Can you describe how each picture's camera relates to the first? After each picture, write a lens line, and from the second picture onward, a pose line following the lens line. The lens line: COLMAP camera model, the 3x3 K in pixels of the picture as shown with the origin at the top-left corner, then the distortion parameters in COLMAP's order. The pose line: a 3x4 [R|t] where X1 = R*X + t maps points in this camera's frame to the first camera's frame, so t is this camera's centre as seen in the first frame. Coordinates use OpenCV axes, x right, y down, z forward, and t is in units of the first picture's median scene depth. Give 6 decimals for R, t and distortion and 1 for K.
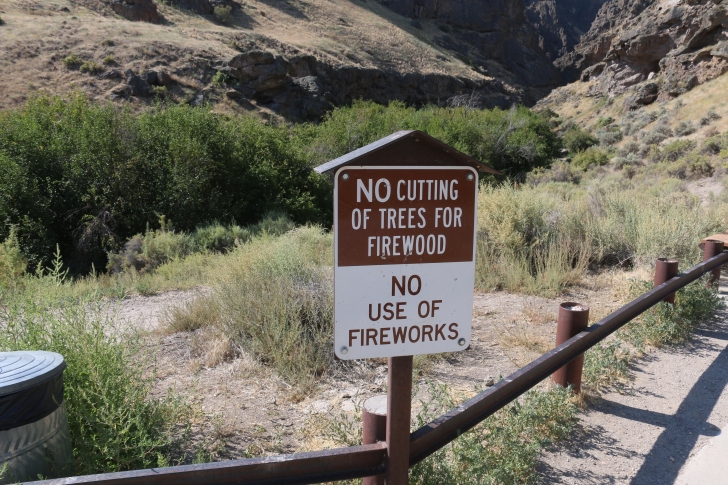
lens RADIAL K [[594.3, 0, 374.4], [0, 594.3, 243.0], [0, 0, 1]] dist [-0.175440, 0.161164]
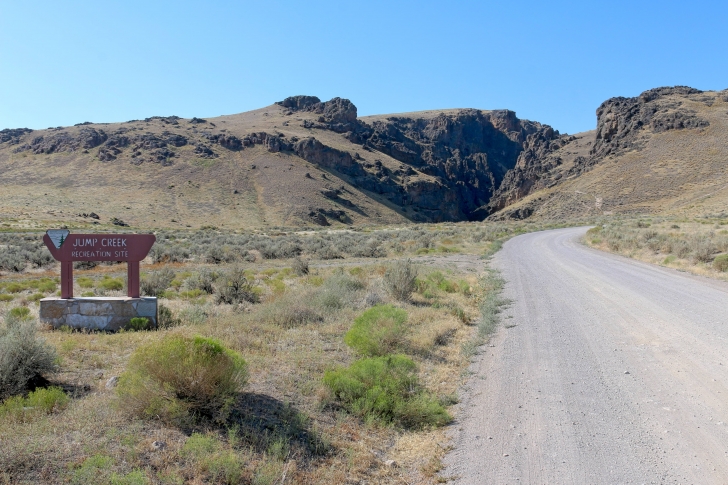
lens RADIAL K [[704.6, 0, 364.0], [0, 704.6, 242.5], [0, 0, 1]] dist [-0.121142, 0.024732]
pose [[0.997721, -0.000704, 0.067467, -0.443222], [0.011950, 0.985981, -0.166429, 0.345911], [-0.066404, 0.166856, 0.983743, -2.756294]]
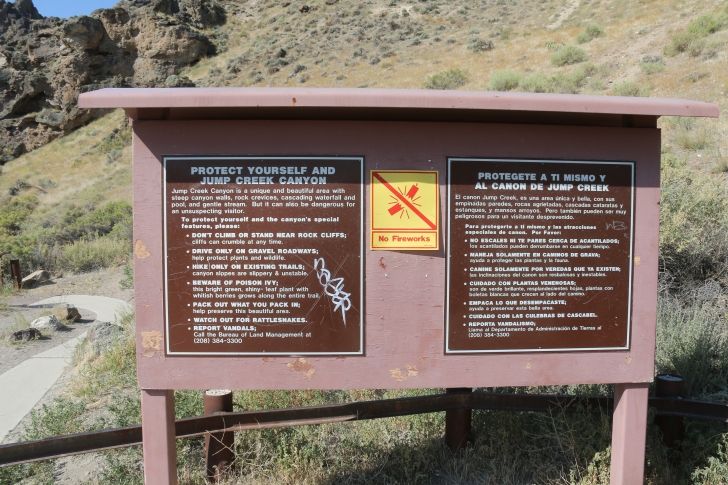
lens RADIAL K [[594.3, 0, 374.4], [0, 594.3, 243.0], [0, 0, 1]] dist [-0.175440, 0.161164]
pose [[0.551214, -0.063307, 0.831959, 0.076027], [0.164976, 0.985701, -0.034299, -0.007245], [-0.817891, 0.156159, 0.553777, 0.038461]]
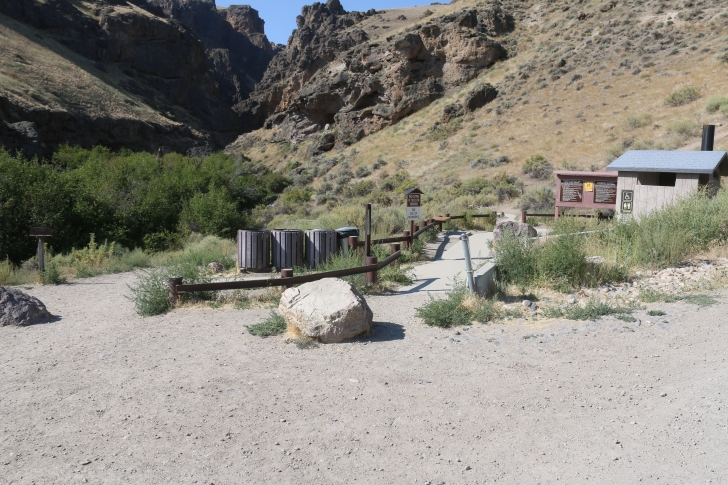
lens RADIAL K [[594.3, 0, 374.4], [0, 594.3, 243.0], [0, 0, 1]] dist [-0.175440, 0.161164]
pose [[0.857740, -0.050096, 0.511636, -0.064258], [0.085564, 0.995270, -0.045995, 0.012354], [-0.506912, 0.083229, 0.857970, -0.077459]]
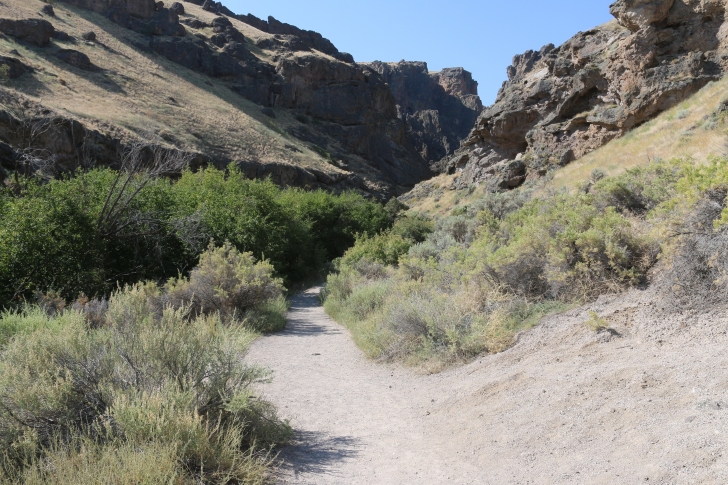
lens RADIAL K [[594.3, 0, 374.4], [0, 594.3, 243.0], [0, 0, 1]] dist [-0.175440, 0.161164]
pose [[0.985058, 0.016711, 0.171411, 0.130065], [0.014788, 0.983399, -0.180855, -0.027566], [-0.171587, 0.180687, 0.968457, 0.232258]]
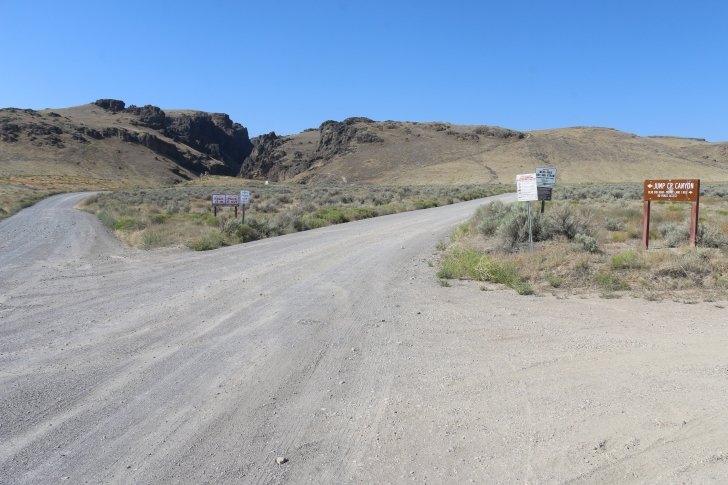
lens RADIAL K [[594.3, 0, 374.4], [0, 594.3, 243.0], [0, 0, 1]] dist [-0.175440, 0.161164]
pose [[0.797098, -0.034888, 0.602842, -2.217053], [0.103647, 0.991418, -0.079671, 0.686302], [-0.594889, 0.125988, 0.793873, -4.134230]]
